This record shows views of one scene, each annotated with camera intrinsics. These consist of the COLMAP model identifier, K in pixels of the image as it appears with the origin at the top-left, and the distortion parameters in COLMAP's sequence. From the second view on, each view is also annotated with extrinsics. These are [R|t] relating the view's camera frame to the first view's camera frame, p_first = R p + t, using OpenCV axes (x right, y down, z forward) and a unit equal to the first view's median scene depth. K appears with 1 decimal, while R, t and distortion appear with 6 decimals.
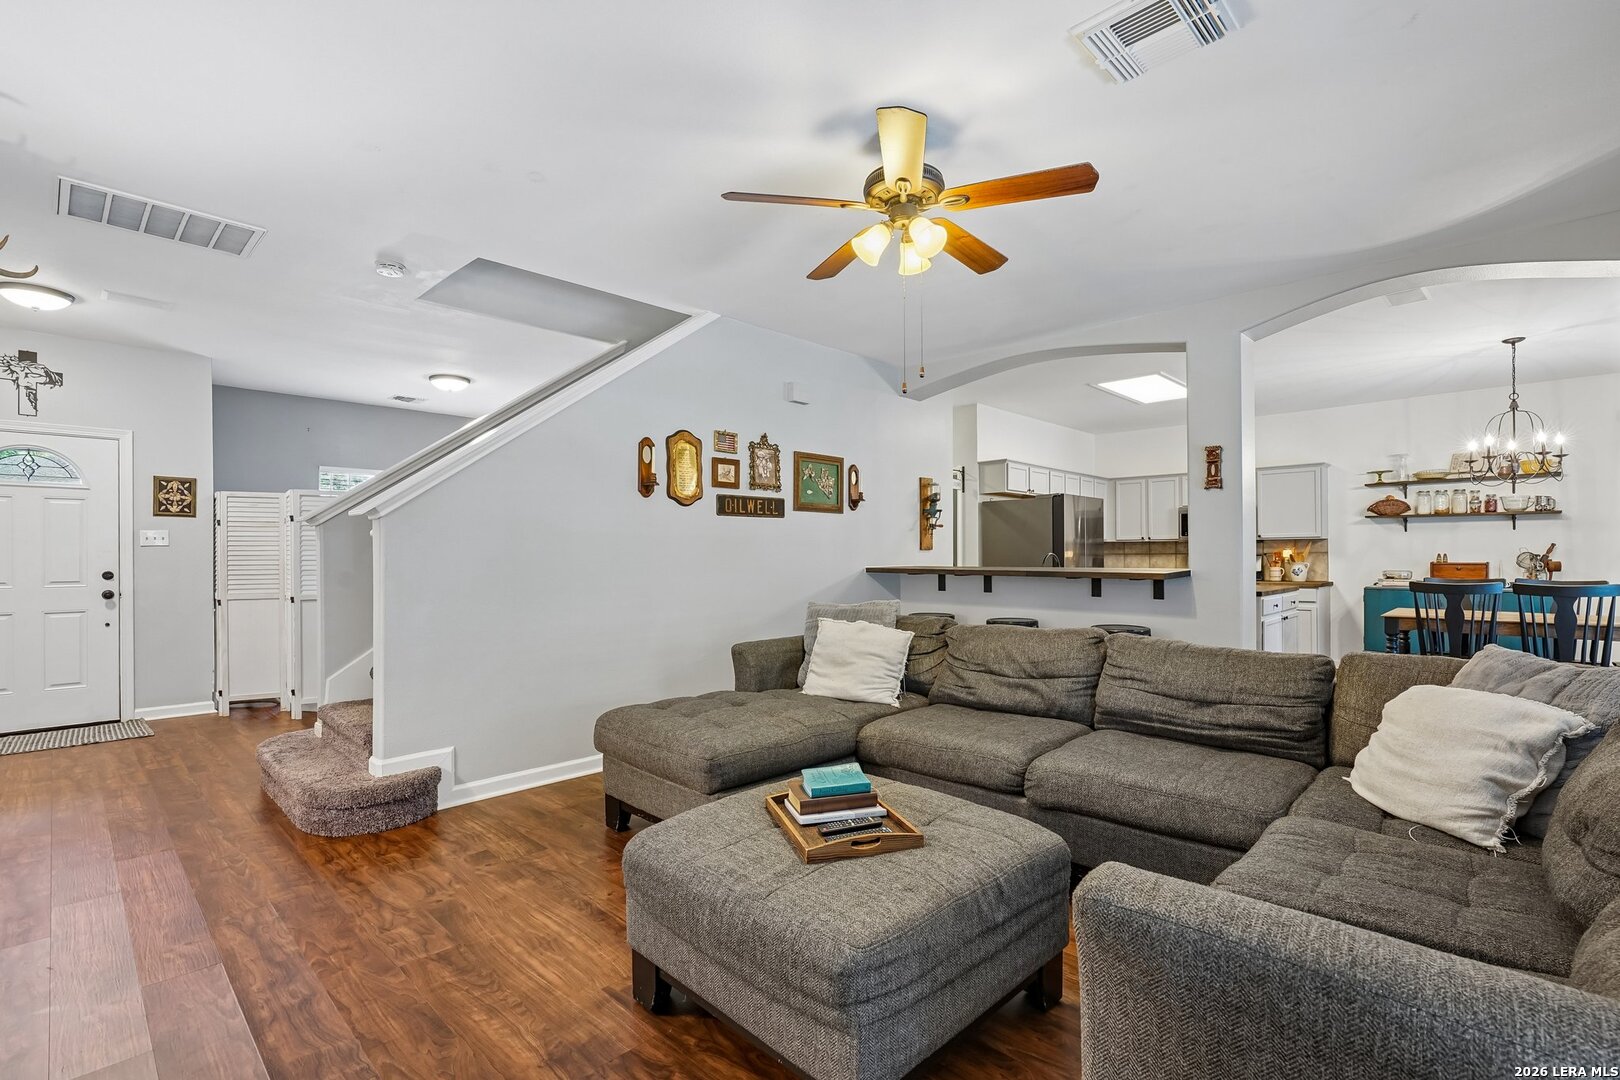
lens RADIAL K [[750.5, 0, 792.2], [0, 750.5, 562.8], [0, 0, 1]] dist [-0.001653, -0.000193]
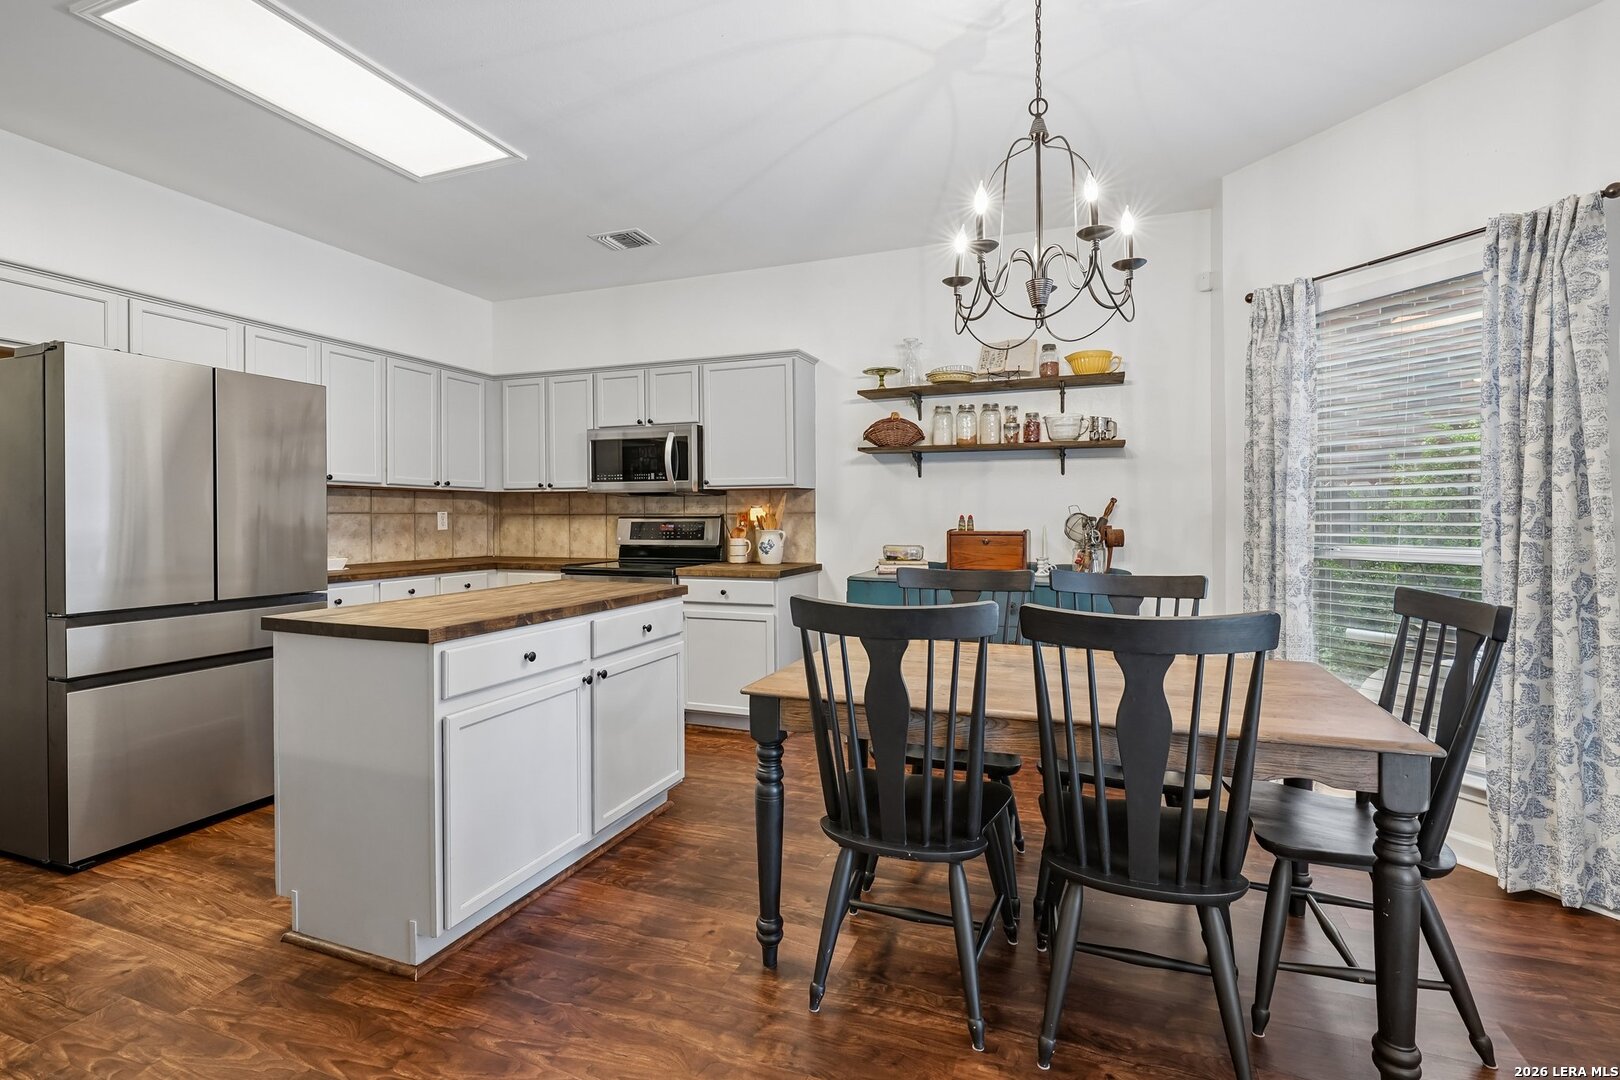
lens RADIAL K [[750.5, 0, 812.1], [0, 750.5, 530.6], [0, 0, 1]] dist [-0.001653, -0.000193]
pose [[0.915677, -0.003219, 0.401903, 0.528349], [0.000669, 0.999979, 0.006484, -0.004251], [-0.401915, -0.005668, 0.915659, 0.521900]]
